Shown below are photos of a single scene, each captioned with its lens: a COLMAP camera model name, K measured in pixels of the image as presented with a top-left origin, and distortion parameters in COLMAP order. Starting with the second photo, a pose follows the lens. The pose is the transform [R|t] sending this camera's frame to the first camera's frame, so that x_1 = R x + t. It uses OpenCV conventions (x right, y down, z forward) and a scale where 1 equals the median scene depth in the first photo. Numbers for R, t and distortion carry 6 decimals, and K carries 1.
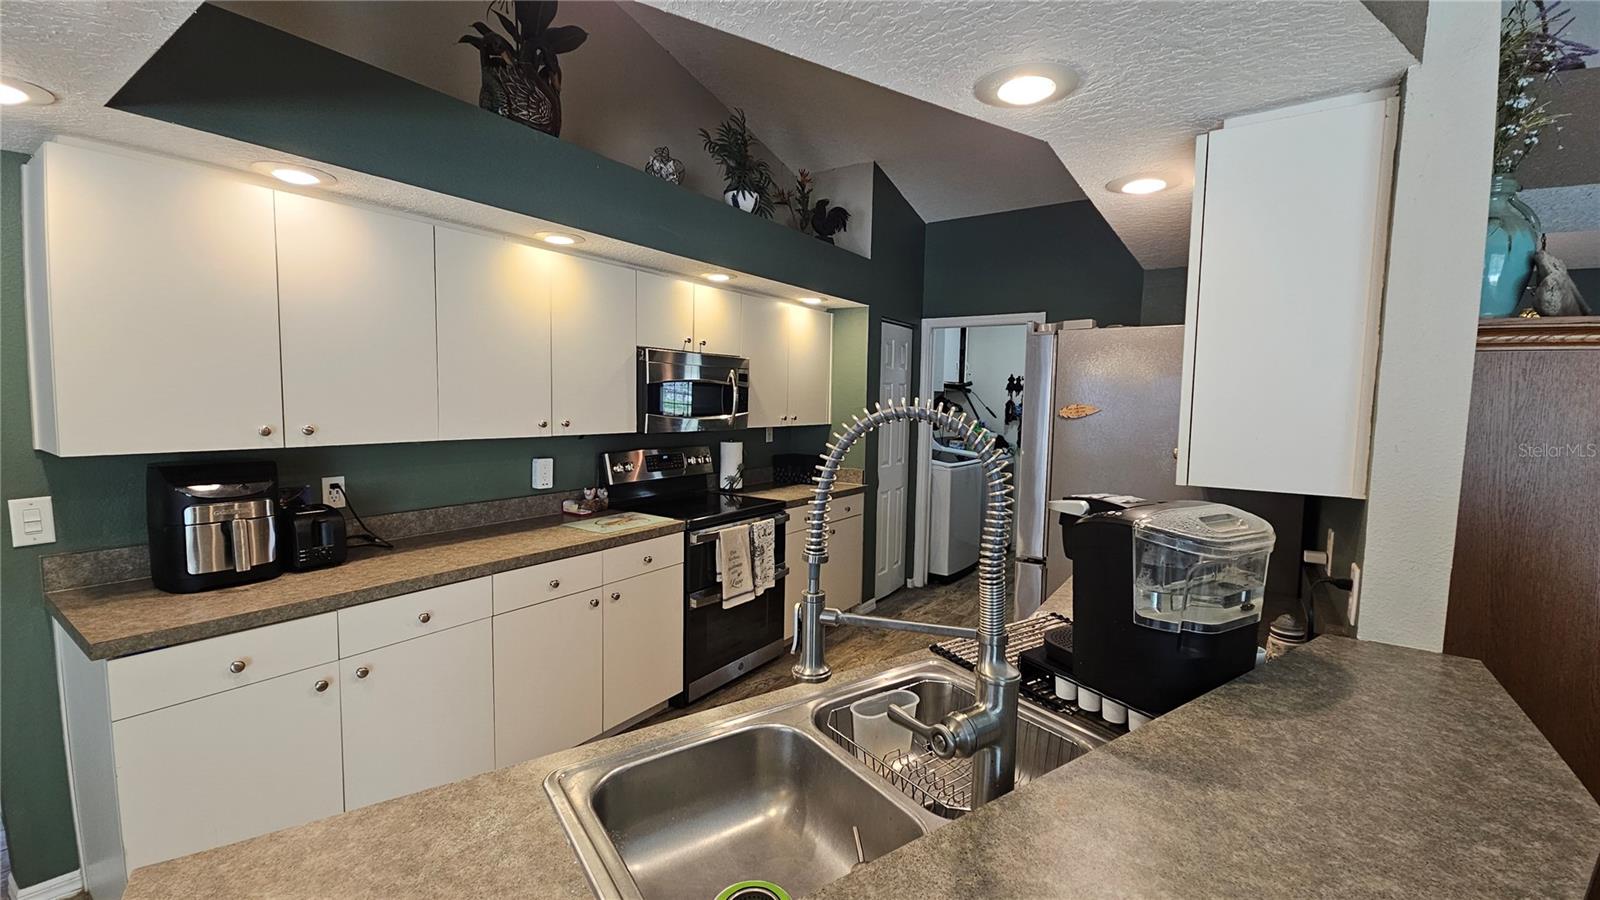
lens RADIAL K [[650.3, 0, 810.2], [0, 650.3, 448.6], [0, 0, 1]] dist [0.003301, -0.003432]
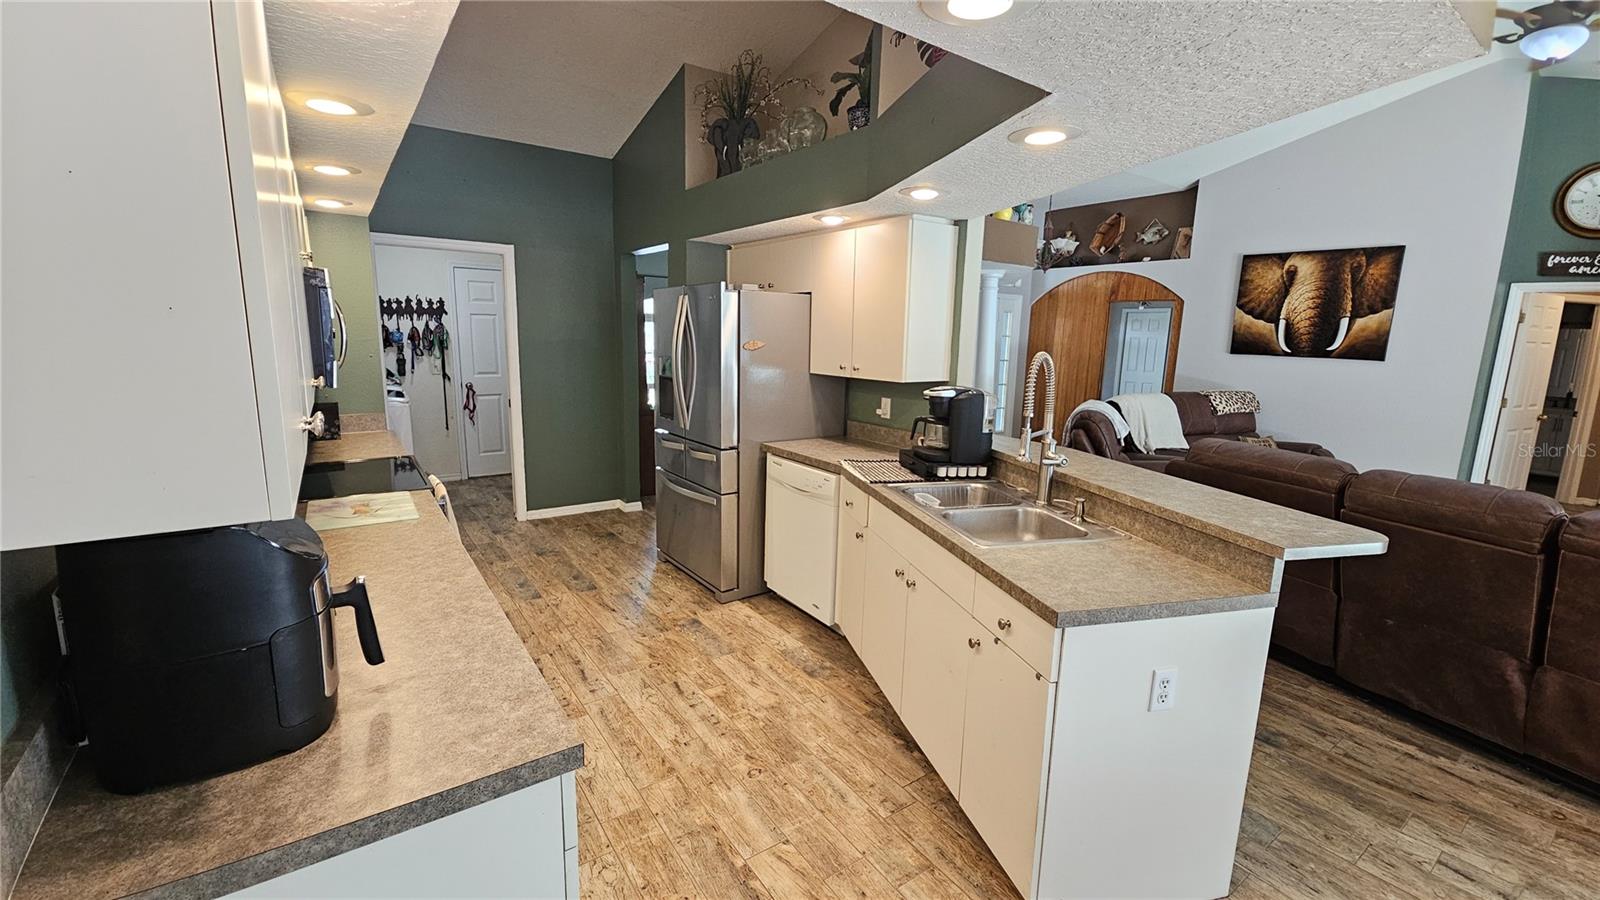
lens RADIAL K [[650.3, 0, 806.2], [0, 650.3, 445.7], [0, 0, 1]] dist [0.003301, -0.003432]
pose [[0.349544, -0.171509, 0.921088, -0.742962], [0.054526, 0.985160, 0.162748, -0.048939], [-0.935332, -0.006664, 0.353708, 0.248918]]
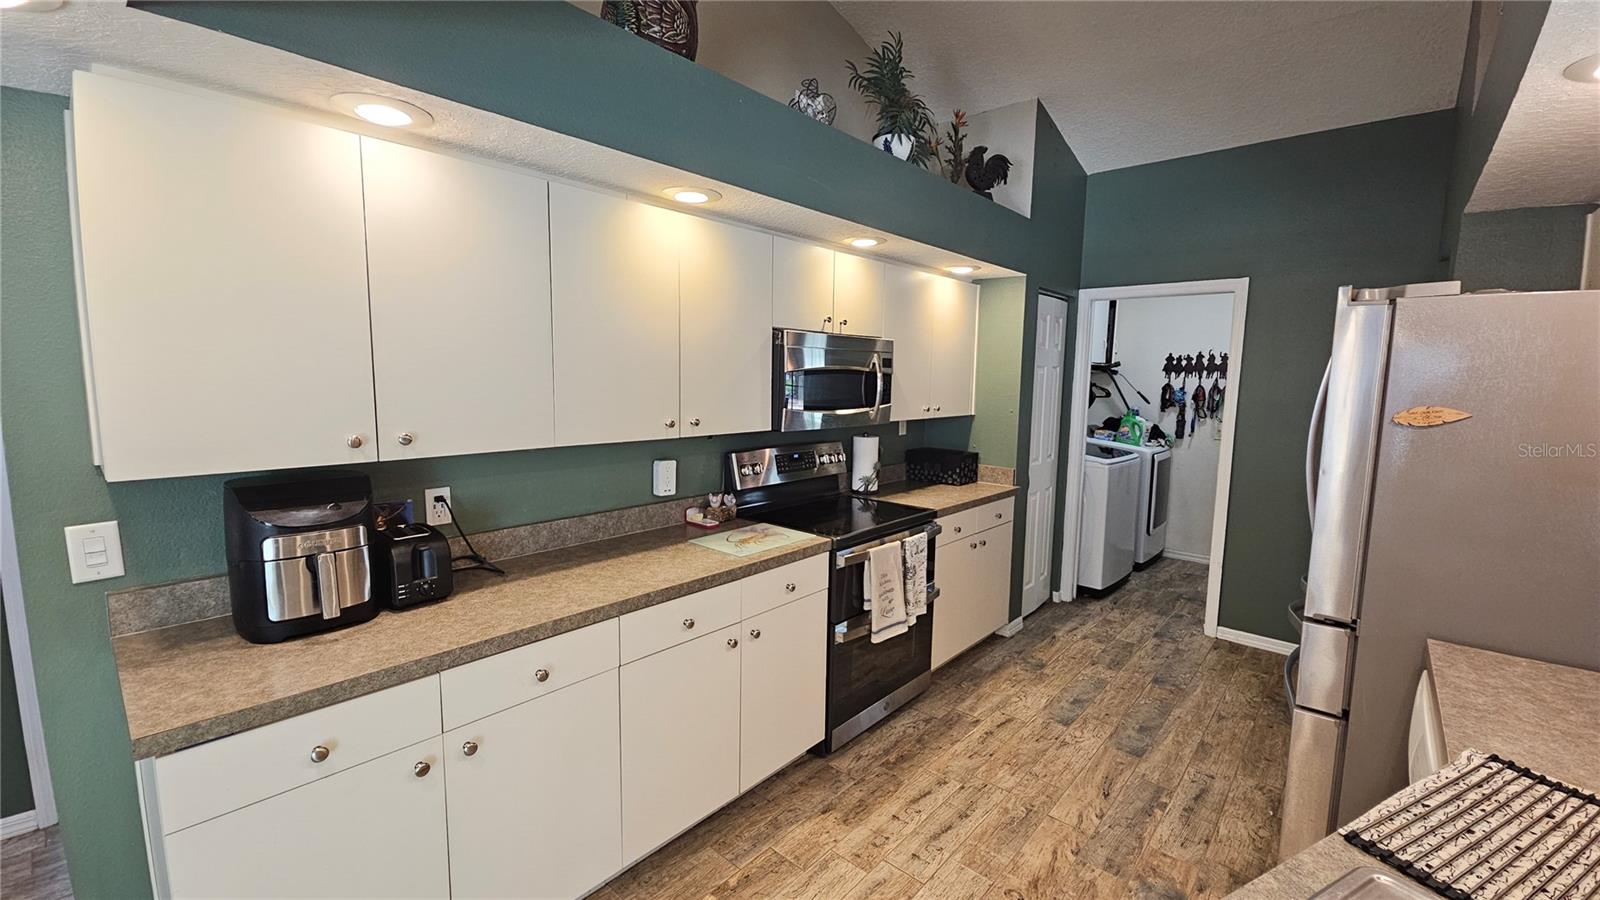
lens RADIAL K [[650.3, 0, 806.4], [0, 650.3, 449.1], [0, 0, 1]] dist [0.003301, -0.003432]
pose [[0.991443, 0.012667, -0.129922, -0.111792], [-0.007989, 0.999303, 0.036468, -0.031575], [0.130294, -0.035118, 0.990853, 0.170800]]
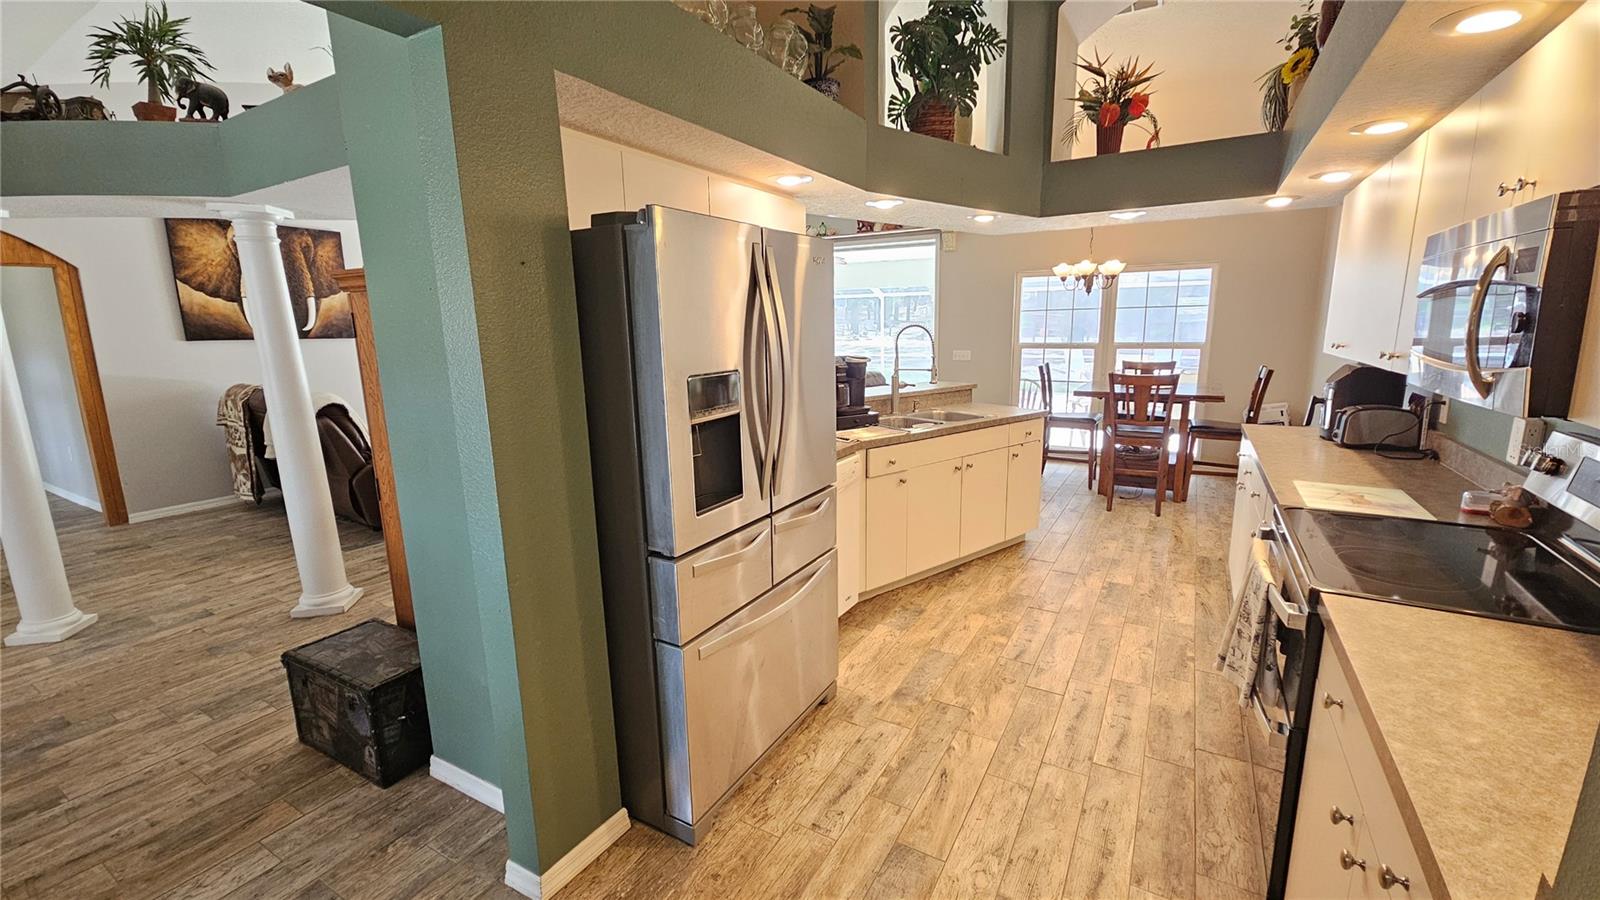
lens RADIAL K [[650.3, 0, 806.4], [0, 650.3, 450.2], [0, 0, 1]] dist [0.003301, -0.003432]
pose [[-0.997933, 0.006096, -0.063980, 0.337768], [-0.011145, 0.963999, 0.265673, -0.116136], [0.063296, 0.265837, -0.961938, 1.545229]]
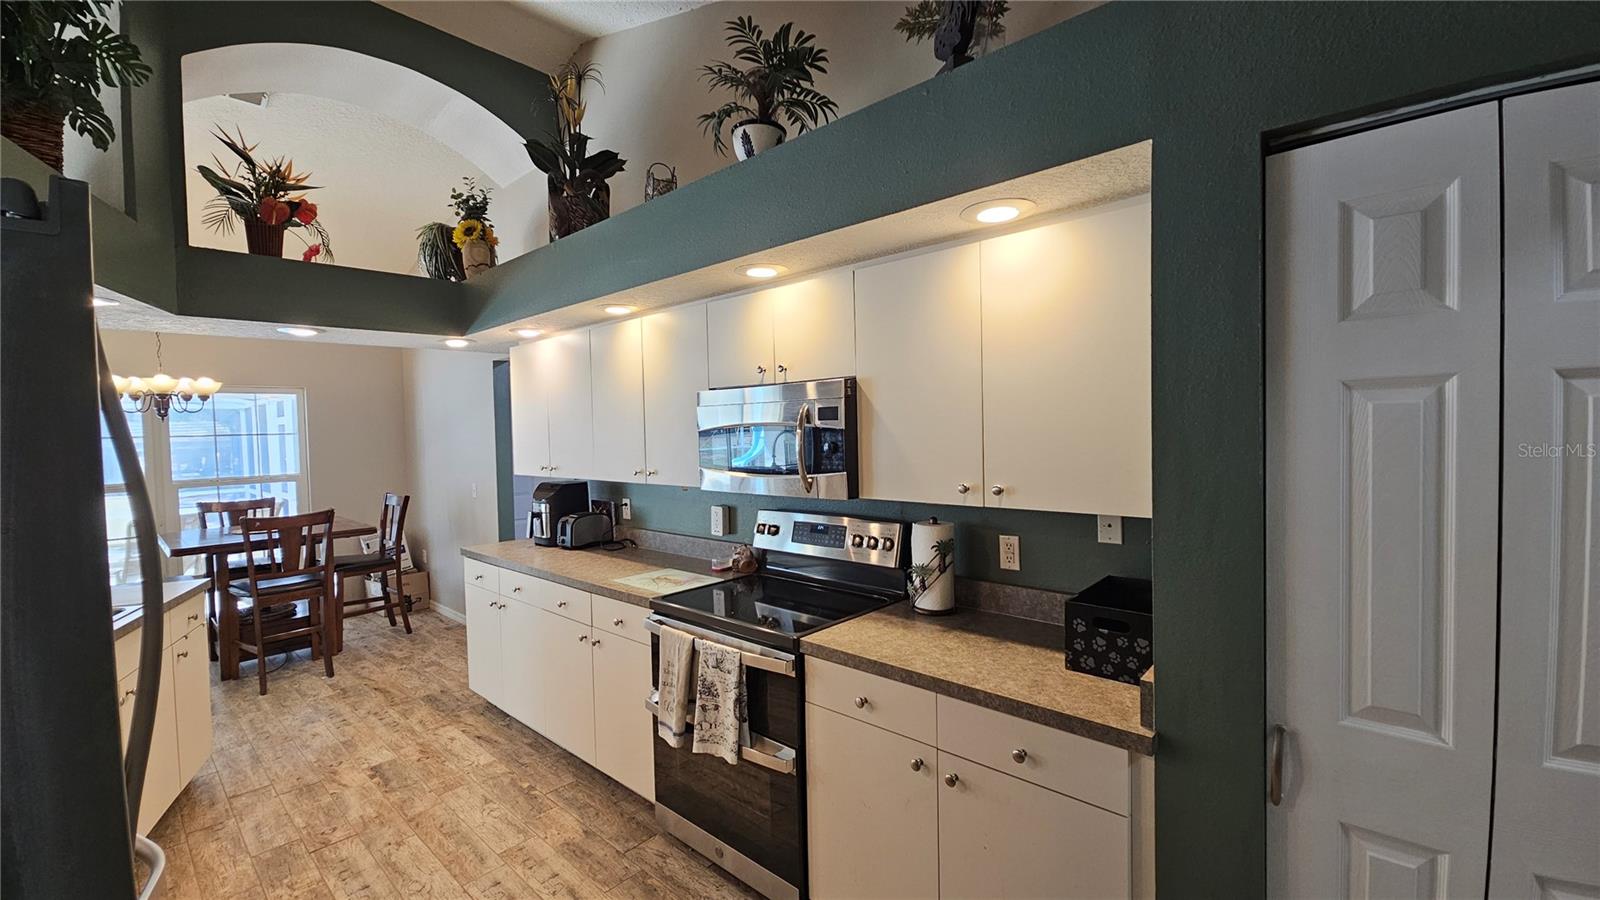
lens RADIAL K [[650.3, 0, 802.8], [0, 650.3, 446.3], [0, 0, 1]] dist [0.003301, -0.003432]
pose [[-0.142164, 0.006323, -0.989823, 0.576312], [-0.056945, 0.998271, 0.014556, -0.100509], [0.988204, 0.058434, -0.141558, 1.241124]]
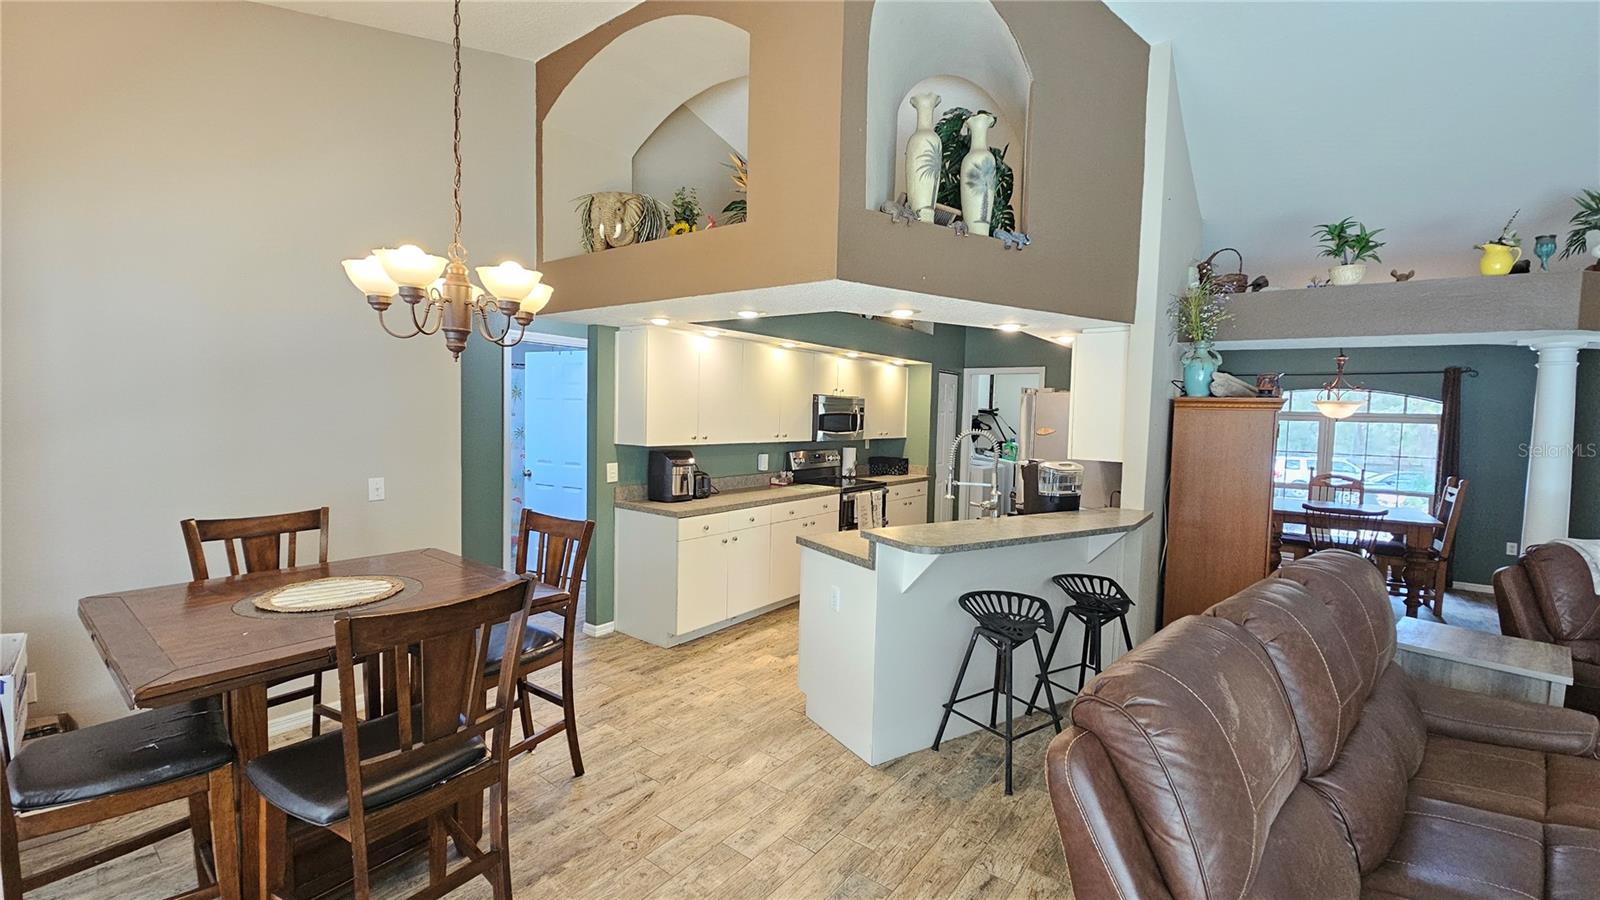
lens RADIAL K [[650.3, 0, 817.7], [0, 650.3, 446.0], [0, 0, 1]] dist [0.003301, -0.003432]
pose [[0.999362, 0.007690, -0.034869, -0.185075], [-0.008663, 0.999575, -0.027832, 0.041250], [0.034641, 0.028117, 0.999004, -0.837891]]
